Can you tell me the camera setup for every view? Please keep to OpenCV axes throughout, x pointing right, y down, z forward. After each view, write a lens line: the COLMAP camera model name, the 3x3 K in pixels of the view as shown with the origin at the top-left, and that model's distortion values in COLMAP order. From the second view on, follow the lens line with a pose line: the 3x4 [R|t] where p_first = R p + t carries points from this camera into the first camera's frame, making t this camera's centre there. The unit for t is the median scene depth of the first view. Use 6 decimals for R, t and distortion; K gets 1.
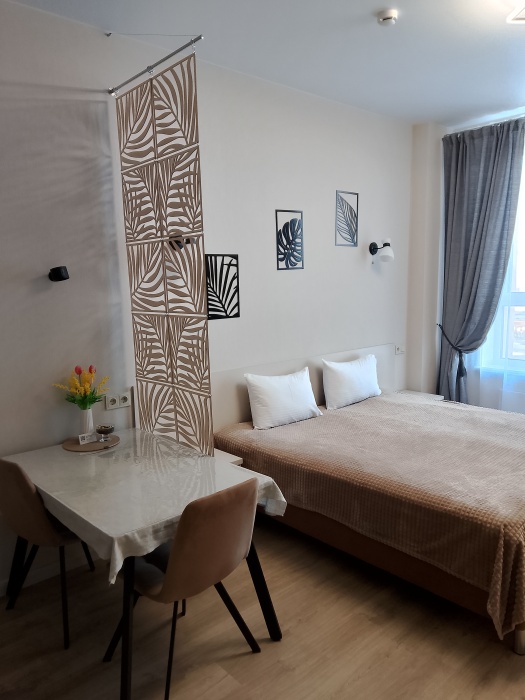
lens RADIAL K [[524.1, 0, 263.7], [0, 524.1, 355.4], [0, 0, 1]] dist [0.087733, -0.080500]
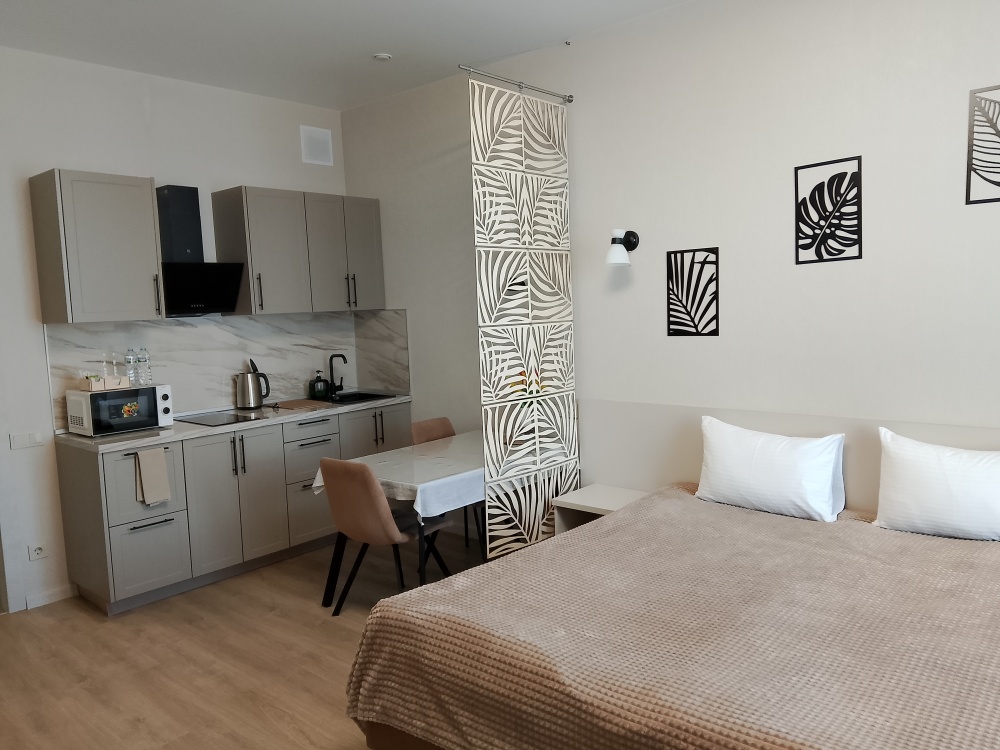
lens RADIAL K [[765.4, 0, 504.4], [0, 765.4, 375.3], [0, 0, 1]] dist [0.090334, -0.082808]
pose [[0.112772, 0.116937, -0.986716, 0.950997], [-0.105819, 0.988816, 0.105091, -0.099400], [0.987970, 0.092562, 0.123885, 0.599325]]
